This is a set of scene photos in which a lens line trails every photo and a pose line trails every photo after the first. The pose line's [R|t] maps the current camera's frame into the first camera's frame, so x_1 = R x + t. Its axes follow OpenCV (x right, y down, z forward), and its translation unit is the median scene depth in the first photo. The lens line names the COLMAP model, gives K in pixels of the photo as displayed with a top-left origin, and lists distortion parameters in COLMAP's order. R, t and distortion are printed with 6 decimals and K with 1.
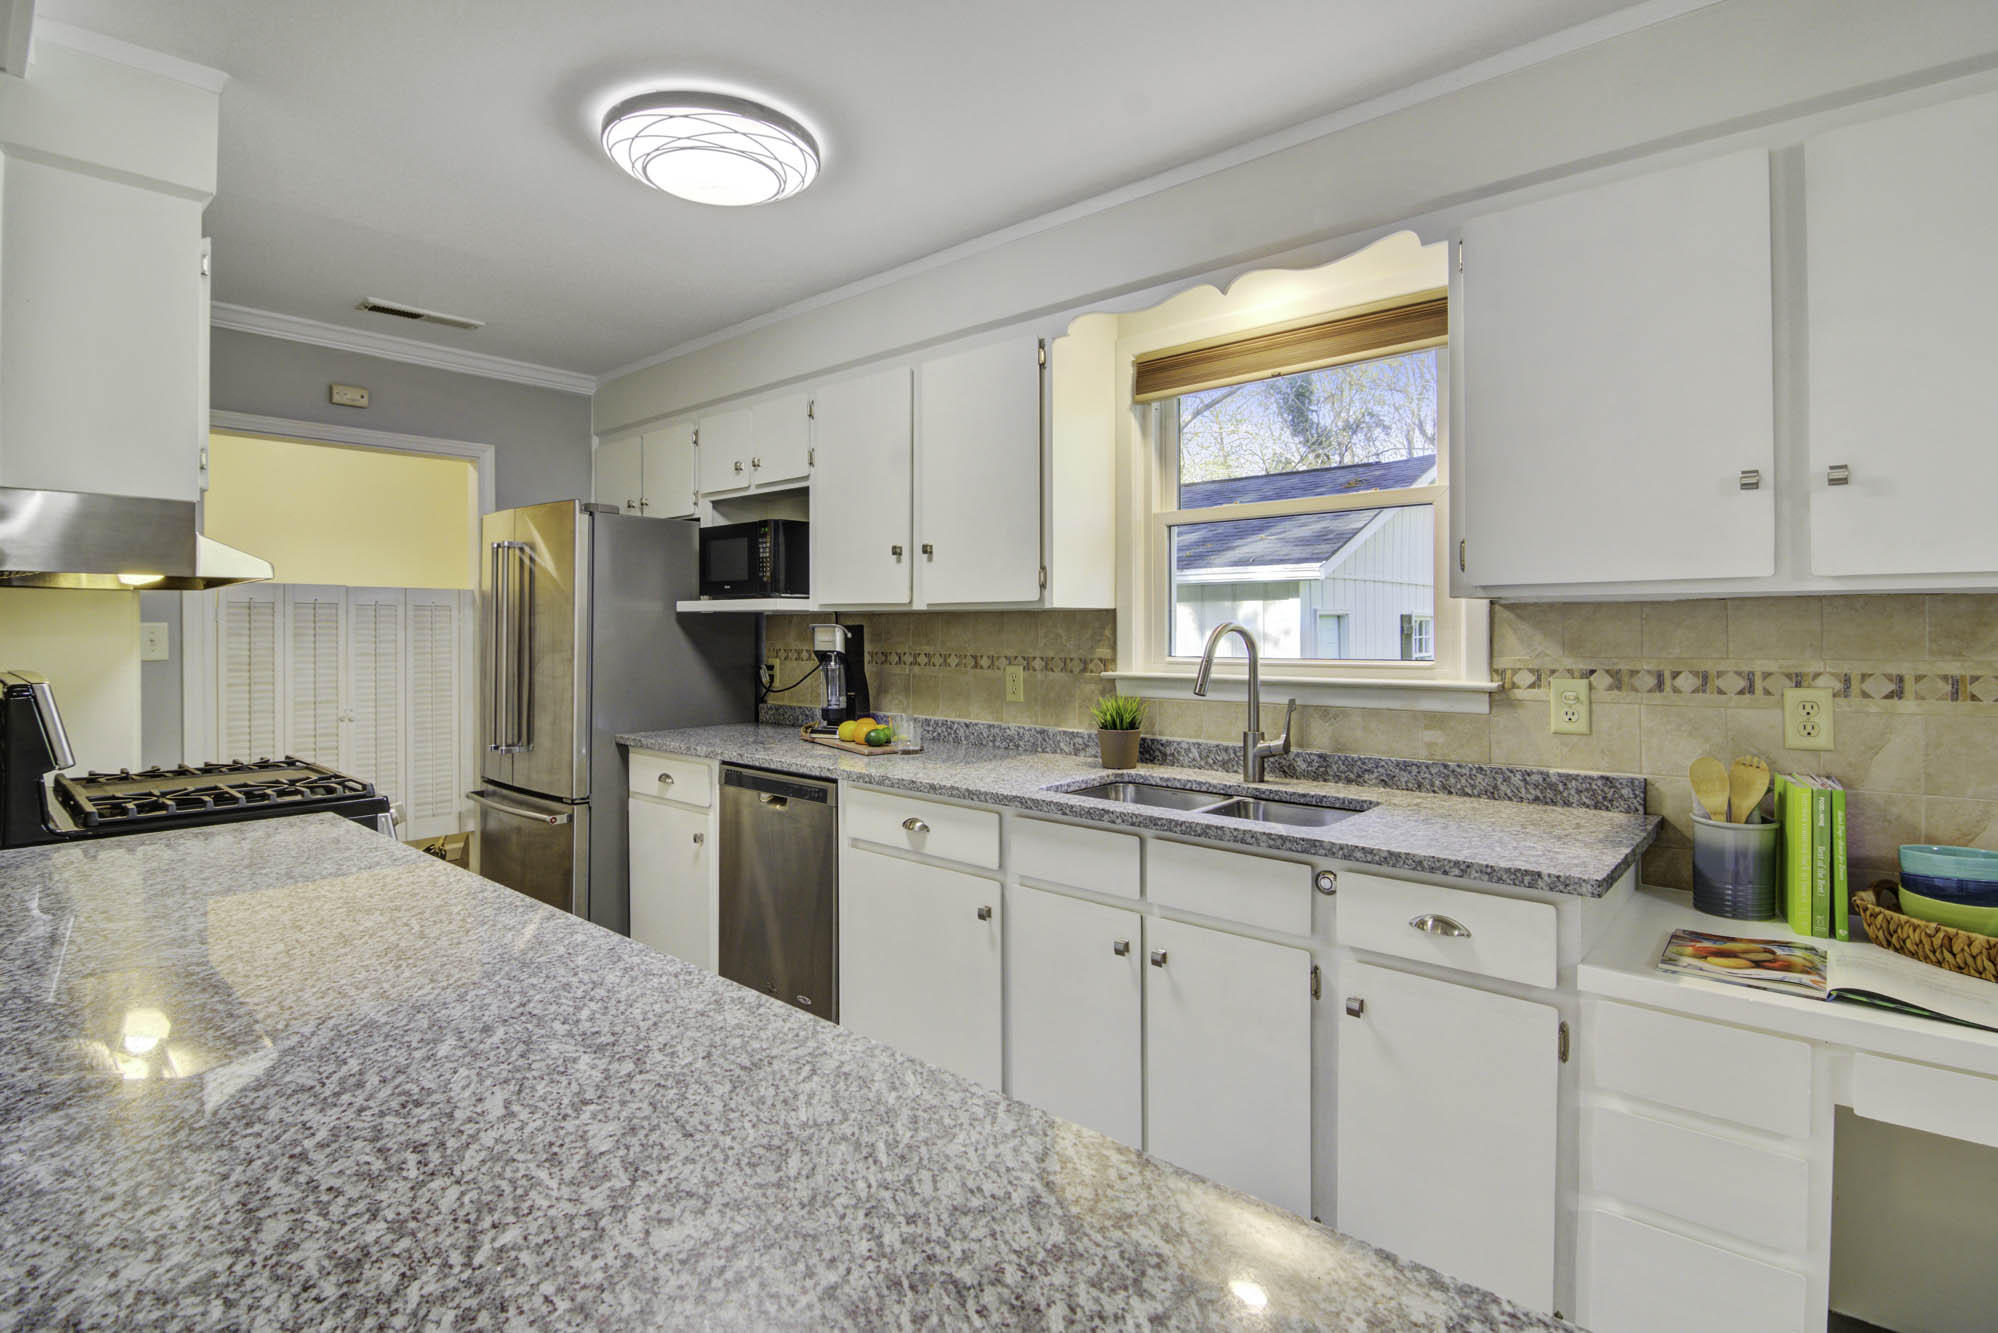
lens RADIAL K [[972.5, 0, 1003.0], [0, 972.5, 637.9], [0, 0, 1]] dist [-0.003205, -0.000914]
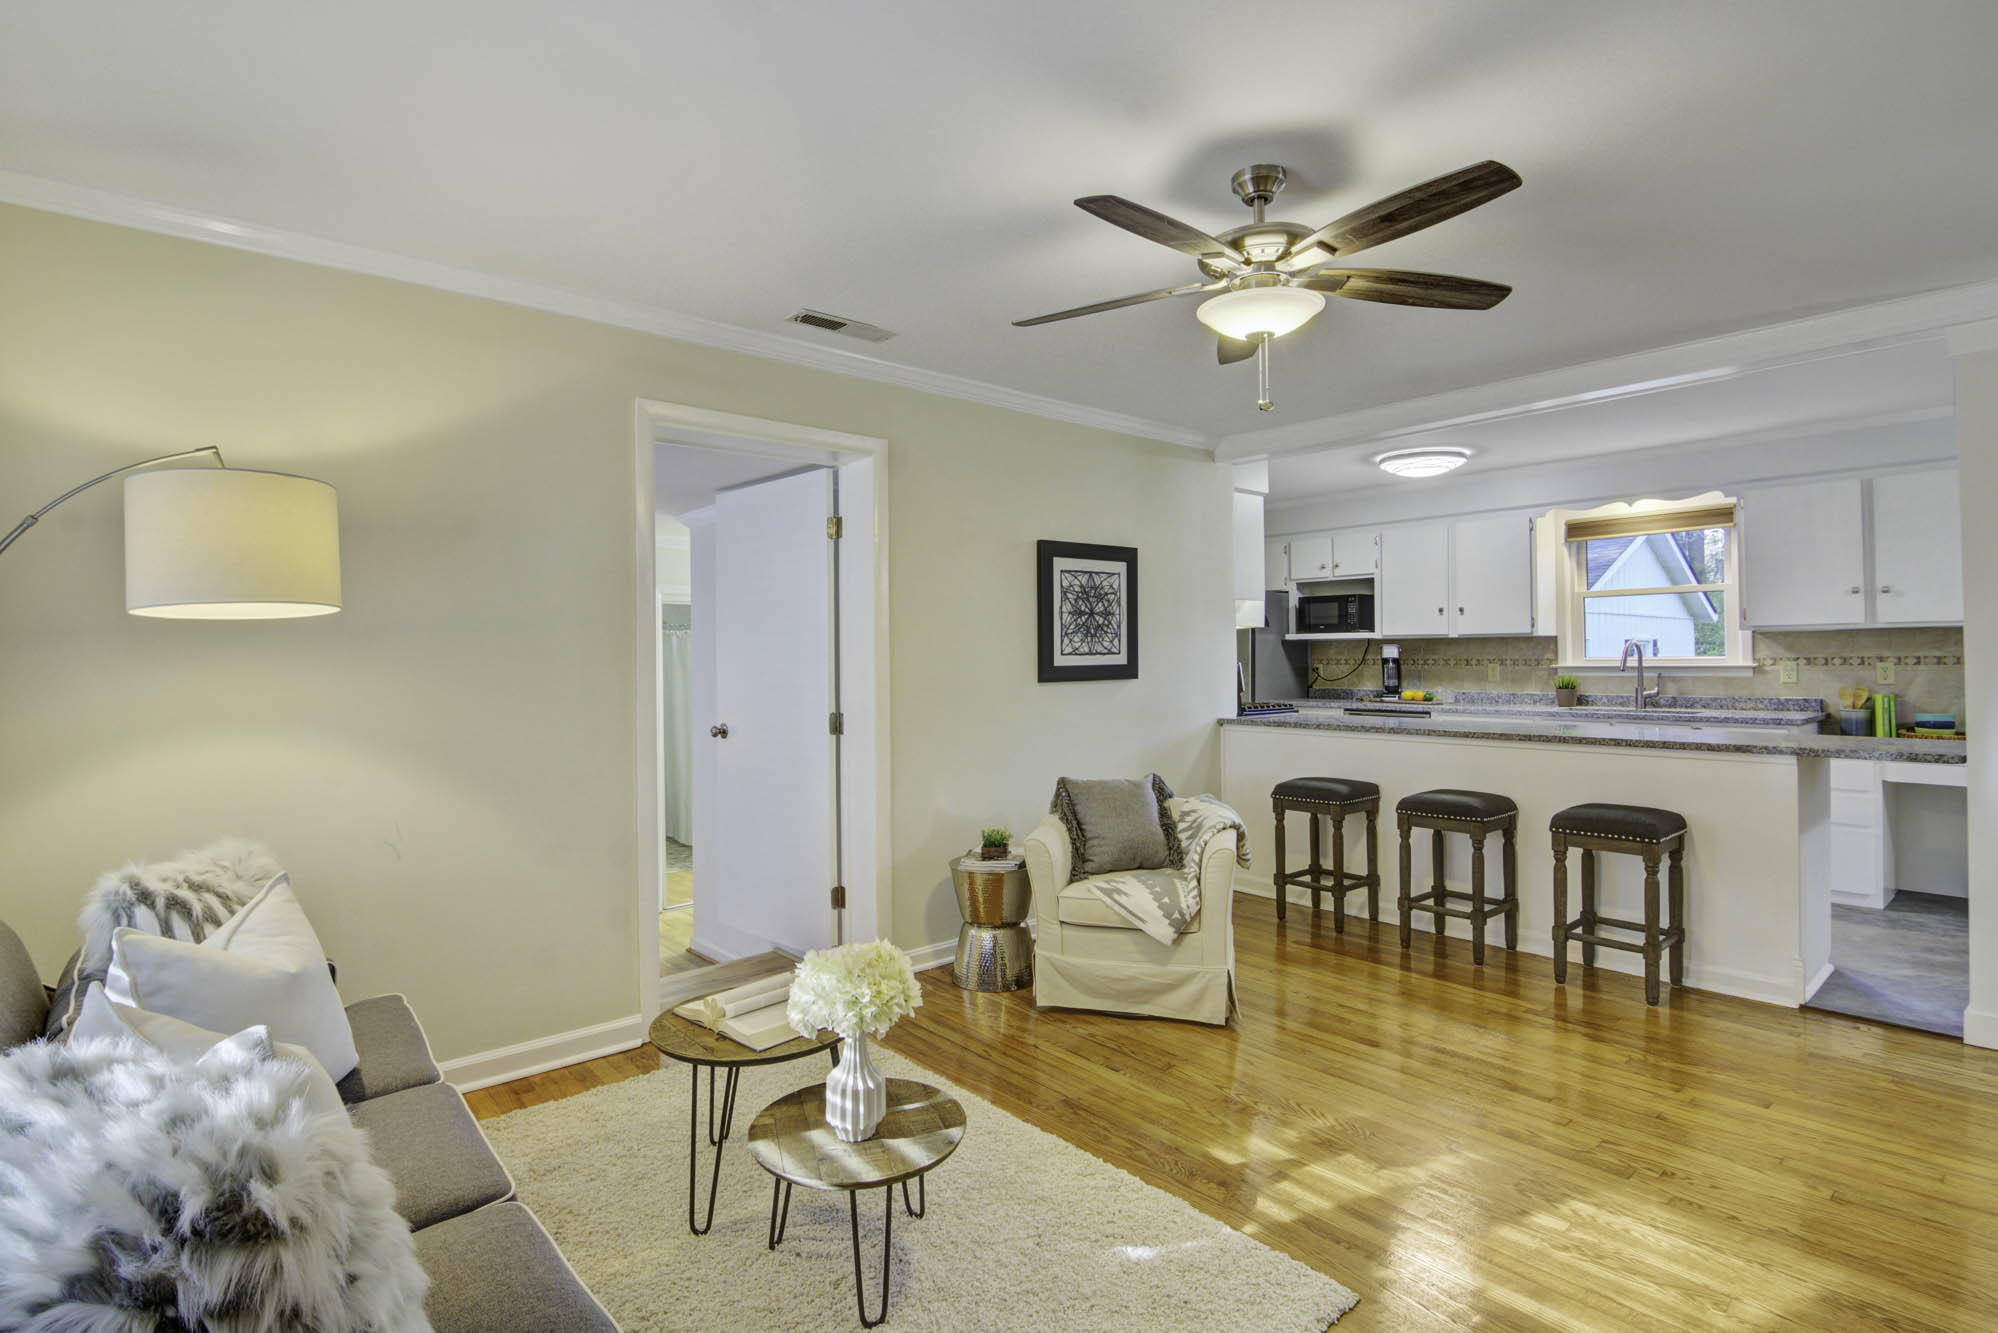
lens RADIAL K [[960.6, 0, 988.5], [0, 960.6, 650.2], [0, 0, 1]] dist [-0.020376, -0.000842]
pose [[0.989395, -0.009124, -0.144960, -0.879148], [0.006495, 0.999806, -0.018599, 0.035530], [0.145102, 0.017460, 0.989263, -1.365743]]
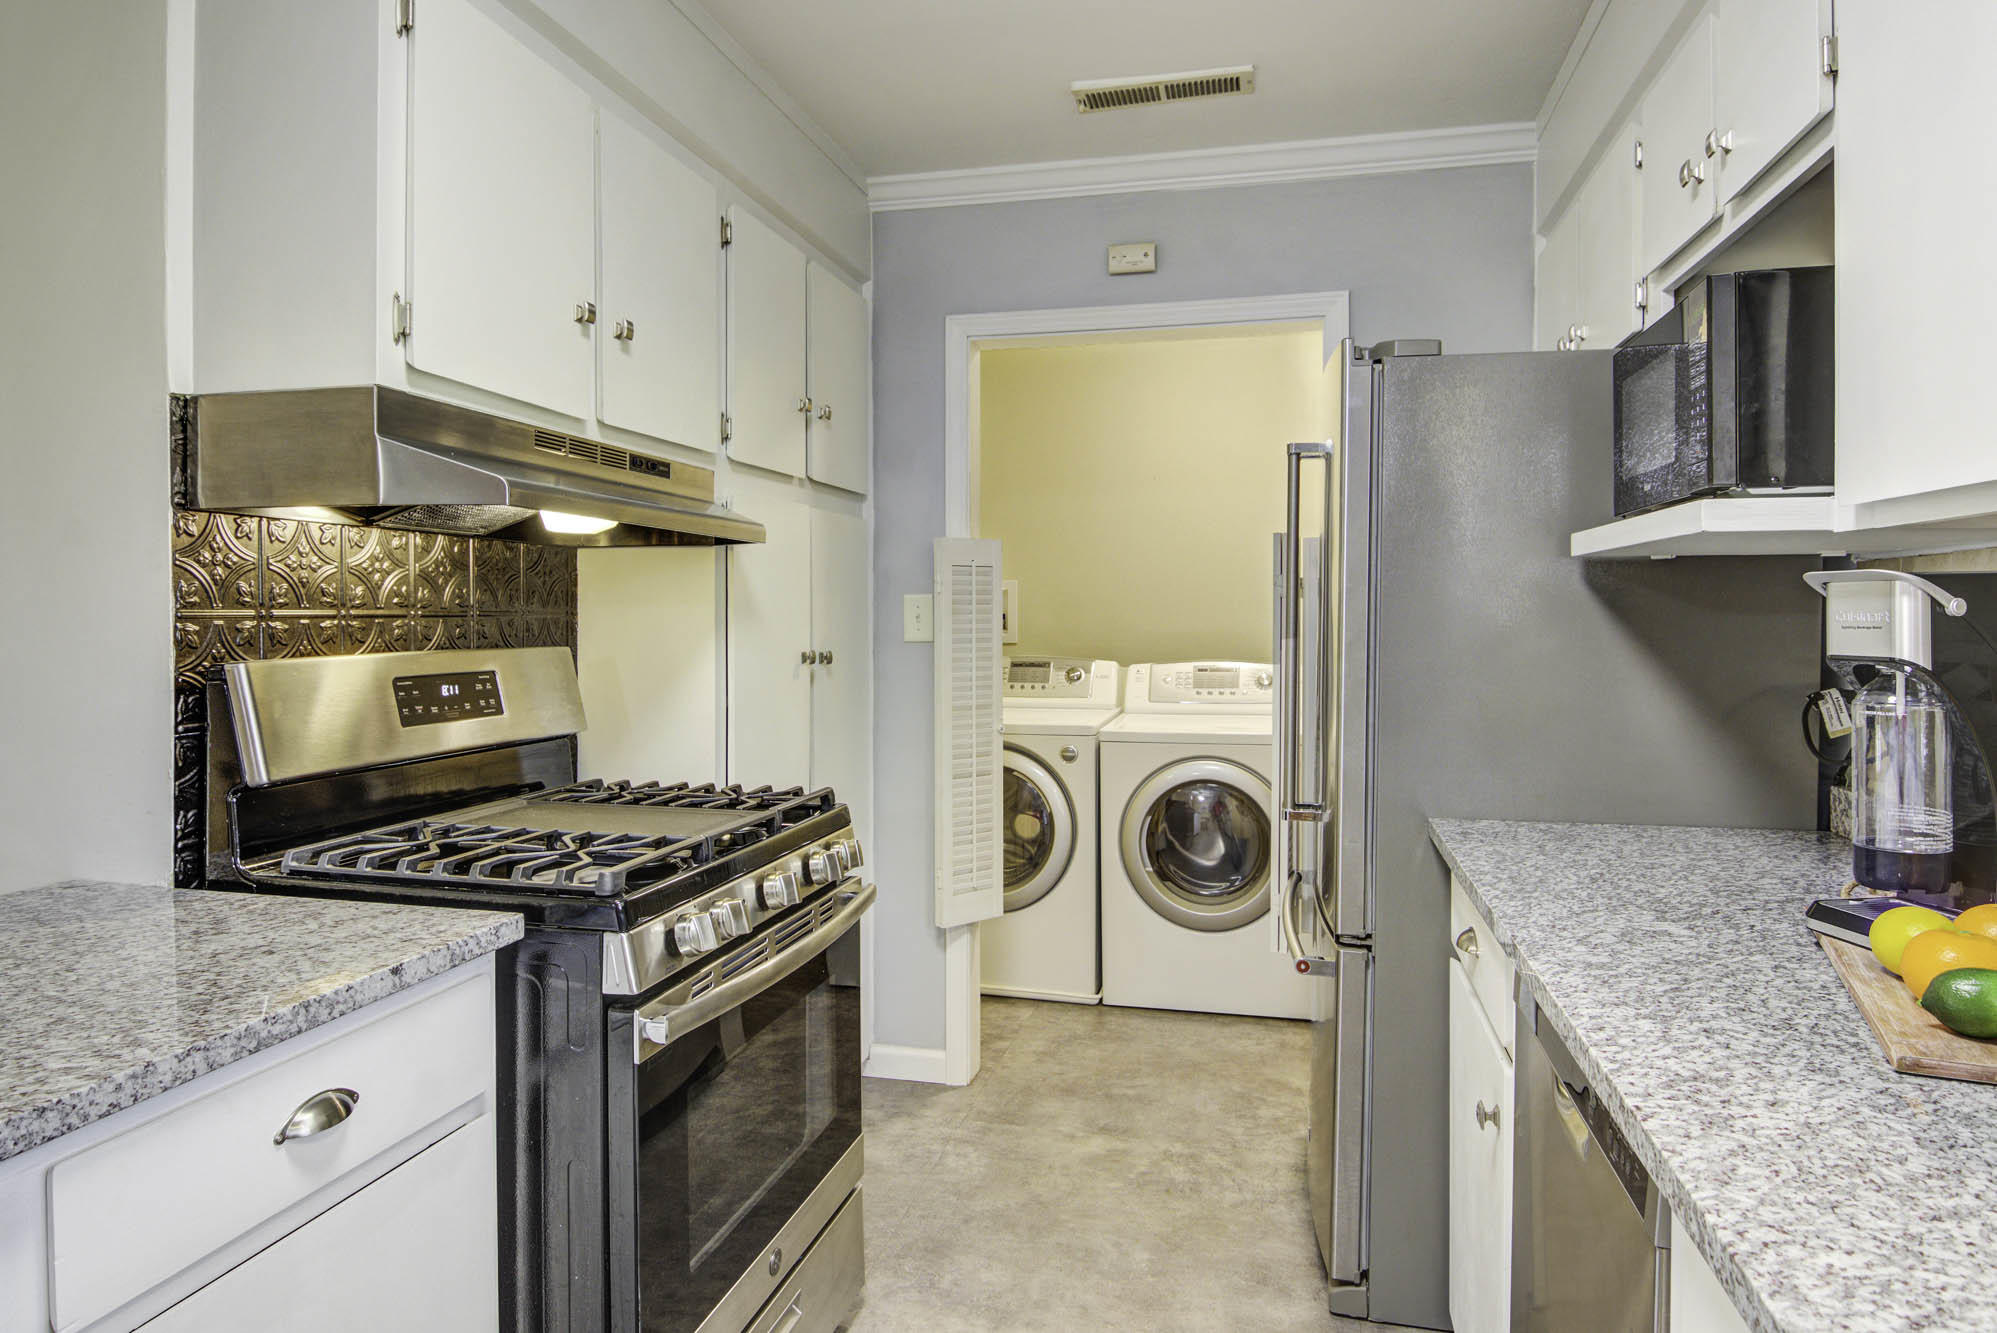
lens RADIAL K [[1199.5, 0, 998.6], [0, 1199.5, 625.1], [0, 0, 1]] dist [-0.002297, -0.000407]
pose [[0.460502, 0.004648, -0.887647, 0.031362], [-0.006444, 0.999977, 0.001894, 0.004829], [0.887635, 0.004848, 0.460521, 0.705415]]
